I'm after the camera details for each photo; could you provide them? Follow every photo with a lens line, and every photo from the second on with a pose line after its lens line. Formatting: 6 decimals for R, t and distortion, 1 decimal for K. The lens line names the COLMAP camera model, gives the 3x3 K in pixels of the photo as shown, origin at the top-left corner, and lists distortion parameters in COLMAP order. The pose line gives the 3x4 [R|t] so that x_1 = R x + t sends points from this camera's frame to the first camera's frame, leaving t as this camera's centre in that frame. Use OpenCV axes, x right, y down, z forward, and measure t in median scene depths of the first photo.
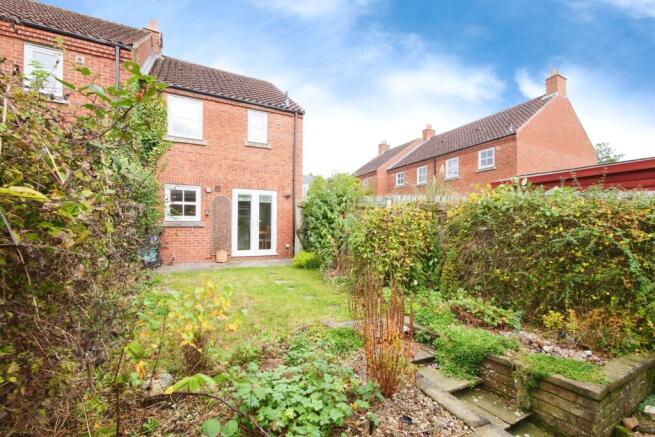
lens RADIAL K [[267.6, 0, 327.5], [0, 267.6, 218.5], [0, 0, 1]] dist [-0.000485, 0.000002]
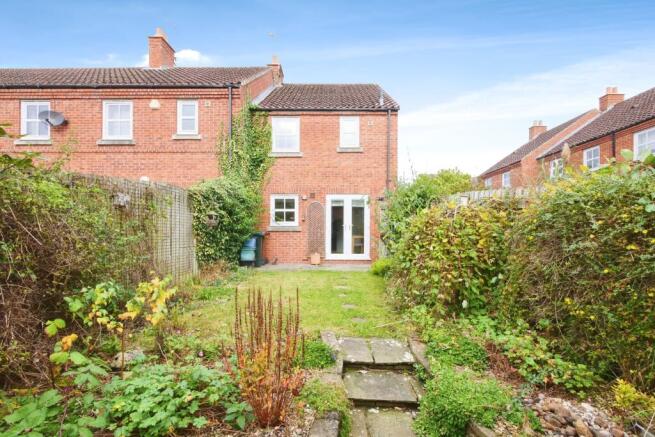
lens RADIAL K [[272.4, 0, 327.9], [0, 272.4, 222.7], [0, 0, 1]] dist [-0.000825, -0.000135]
pose [[0.890941, -0.013318, -0.453923, 0.137378], [0.013566, 0.999904, -0.002711, 0.001154], [0.453916, -0.003743, 0.891037, 0.050755]]
